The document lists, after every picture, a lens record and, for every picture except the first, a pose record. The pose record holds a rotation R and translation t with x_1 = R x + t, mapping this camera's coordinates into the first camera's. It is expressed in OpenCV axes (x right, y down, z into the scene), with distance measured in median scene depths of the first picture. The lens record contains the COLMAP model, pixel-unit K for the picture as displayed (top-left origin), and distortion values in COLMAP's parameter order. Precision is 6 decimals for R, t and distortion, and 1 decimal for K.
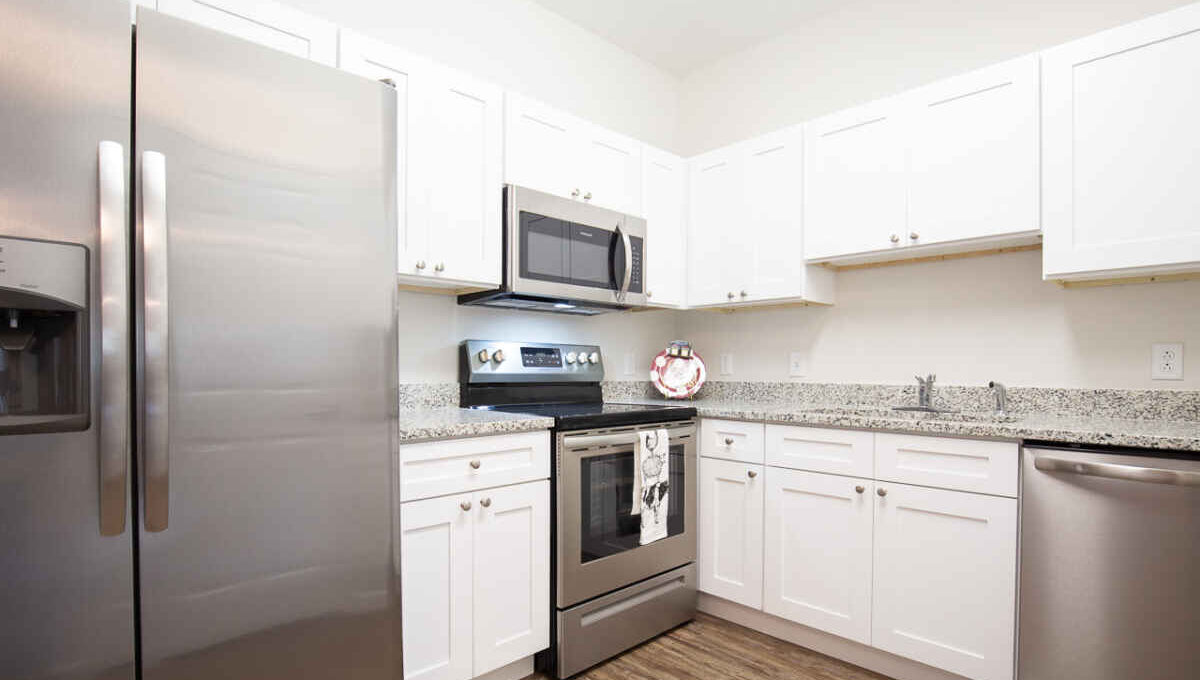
lens RADIAL K [[600.5, 0, 597.7], [0, 600.5, 382.0], [0, 0, 1]] dist [-0.021702, -0.000269]
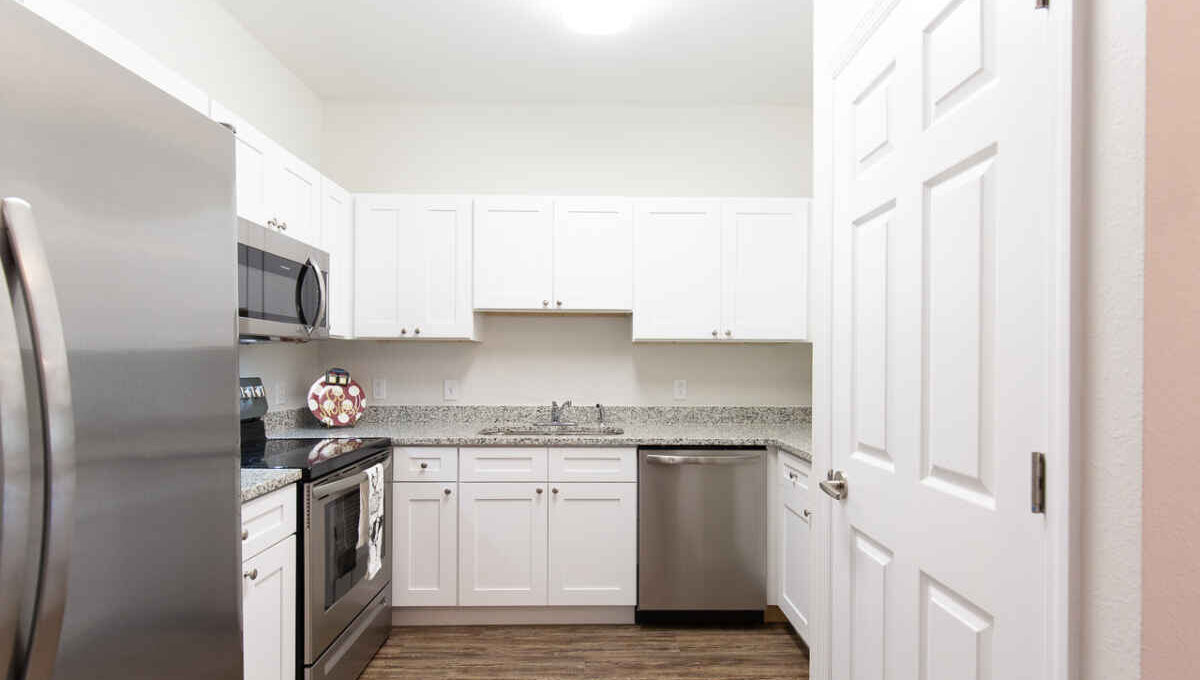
lens RADIAL K [[583.7, 0, 604.0], [0, 583.7, 374.8], [0, 0, 1]] dist [0.038701, -0.026402]
pose [[0.677233, -0.016520, 0.735584, -0.376960], [0.012592, 0.999862, 0.010862, -0.083068], [-0.735661, 0.001906, 0.677347, -0.002246]]
